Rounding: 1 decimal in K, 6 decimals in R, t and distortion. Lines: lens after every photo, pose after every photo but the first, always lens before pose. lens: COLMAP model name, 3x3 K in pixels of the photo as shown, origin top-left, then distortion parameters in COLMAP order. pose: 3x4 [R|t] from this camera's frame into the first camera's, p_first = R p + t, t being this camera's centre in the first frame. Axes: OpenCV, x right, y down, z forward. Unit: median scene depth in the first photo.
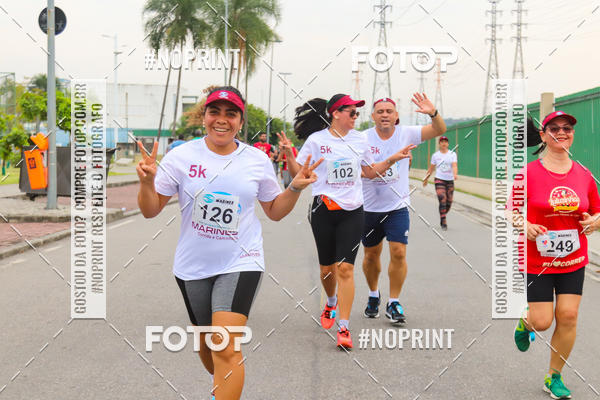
lens RADIAL K [[3623.3, 0, 300.0], [0, 3623.3, 200.0], [0, 0, 1]] dist [2.819903, 14.246900]
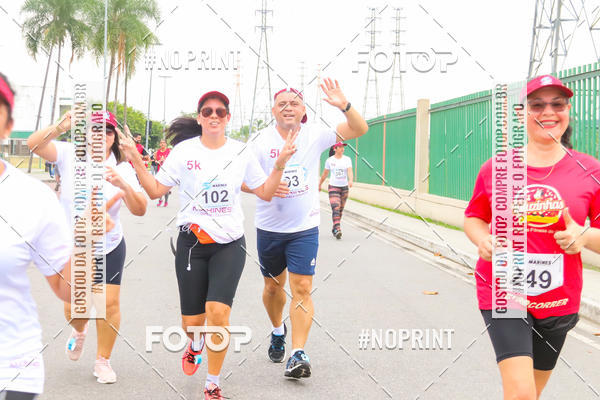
lens RADIAL K [[1971.0, 0, 300.0], [0, 1971.0, 200.0], [0, 0, 1]] dist [0.231203, 2.204094]
pose [[0.997803, 0.007022, 0.065877, -0.002669], [-0.007364, 0.999961, 0.004955, -0.004045], [-0.065840, -0.005430, 0.997815, 0.462400]]
